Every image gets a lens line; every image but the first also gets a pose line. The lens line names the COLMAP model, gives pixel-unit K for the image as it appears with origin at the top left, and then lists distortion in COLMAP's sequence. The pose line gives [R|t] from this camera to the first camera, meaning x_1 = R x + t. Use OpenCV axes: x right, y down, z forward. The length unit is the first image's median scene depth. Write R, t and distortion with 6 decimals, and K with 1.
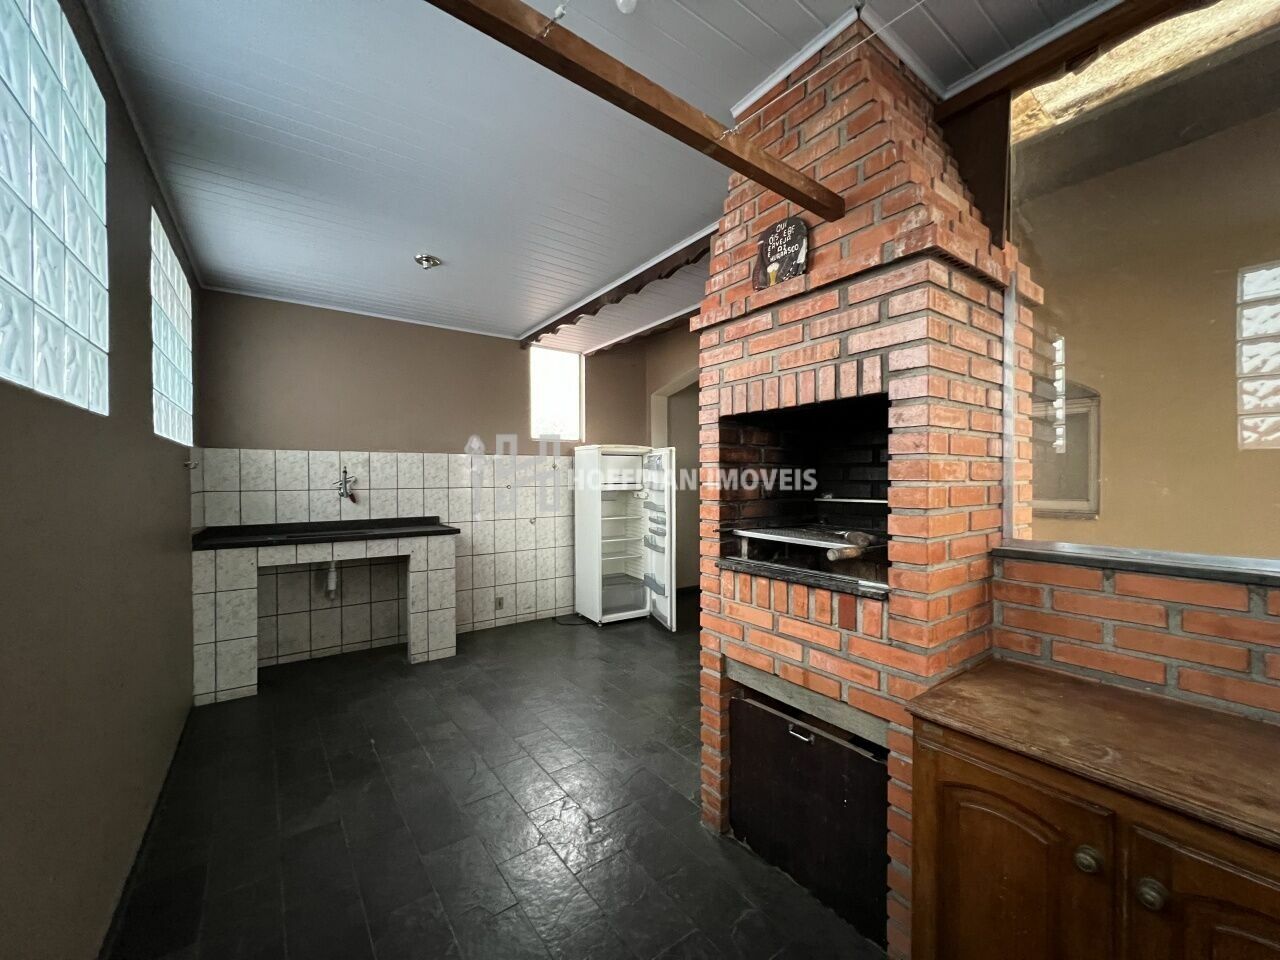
lens RADIAL K [[511.2, 0, 643.2], [0, 511.2, 480.8], [0, 0, 1]] dist [-0.000129, 0.000044]
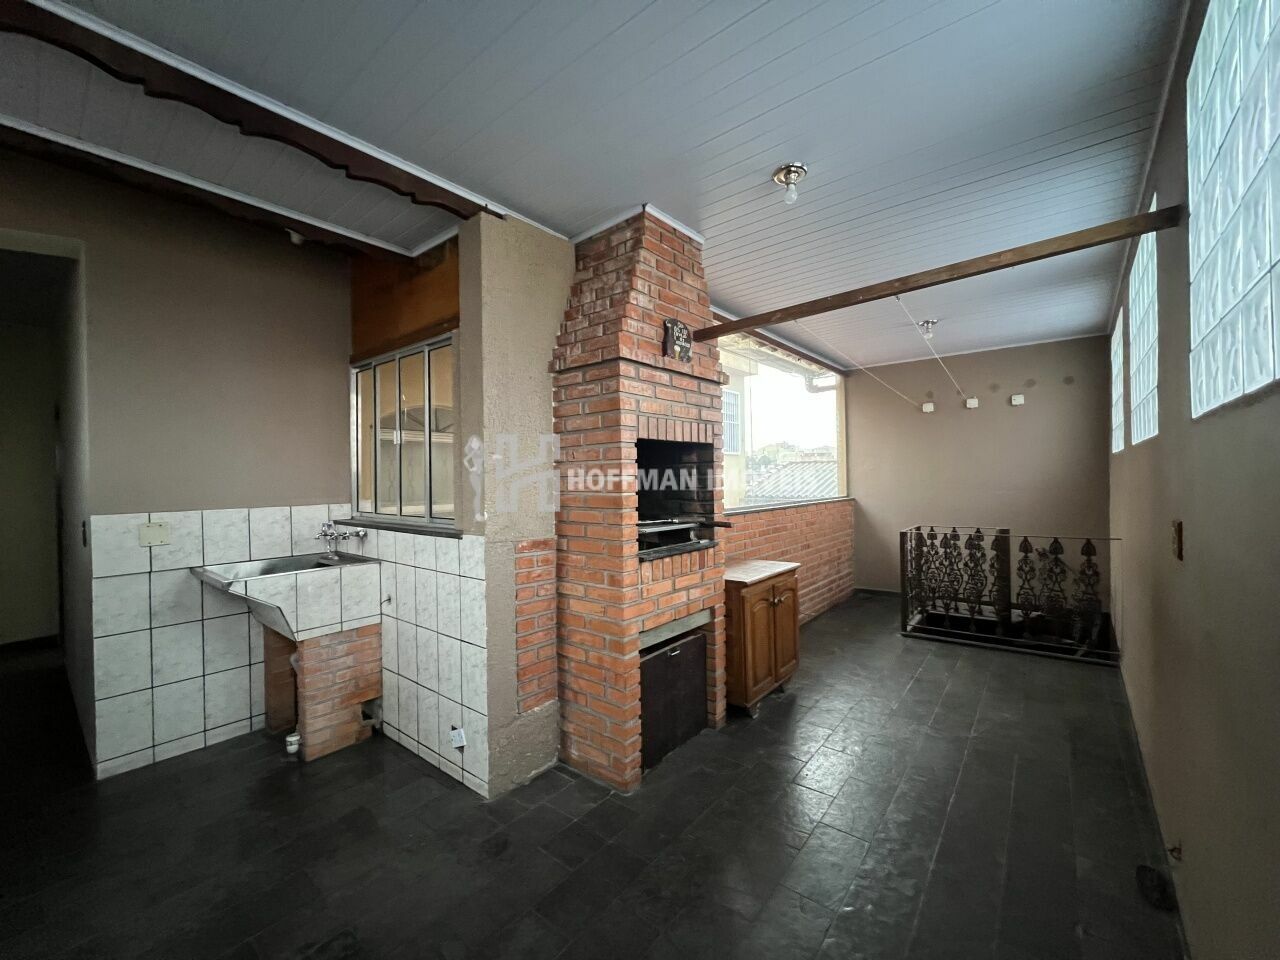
lens RADIAL K [[511.2, 0, 642.1], [0, 511.2, 480.2], [0, 0, 1]] dist [-0.000129, 0.000044]
pose [[-0.249842, 0.001434, 0.968286, -1.174637], [0.020768, 0.999777, 0.003878, -0.033920], [-0.968064, 0.021078, -0.249816, 1.474407]]
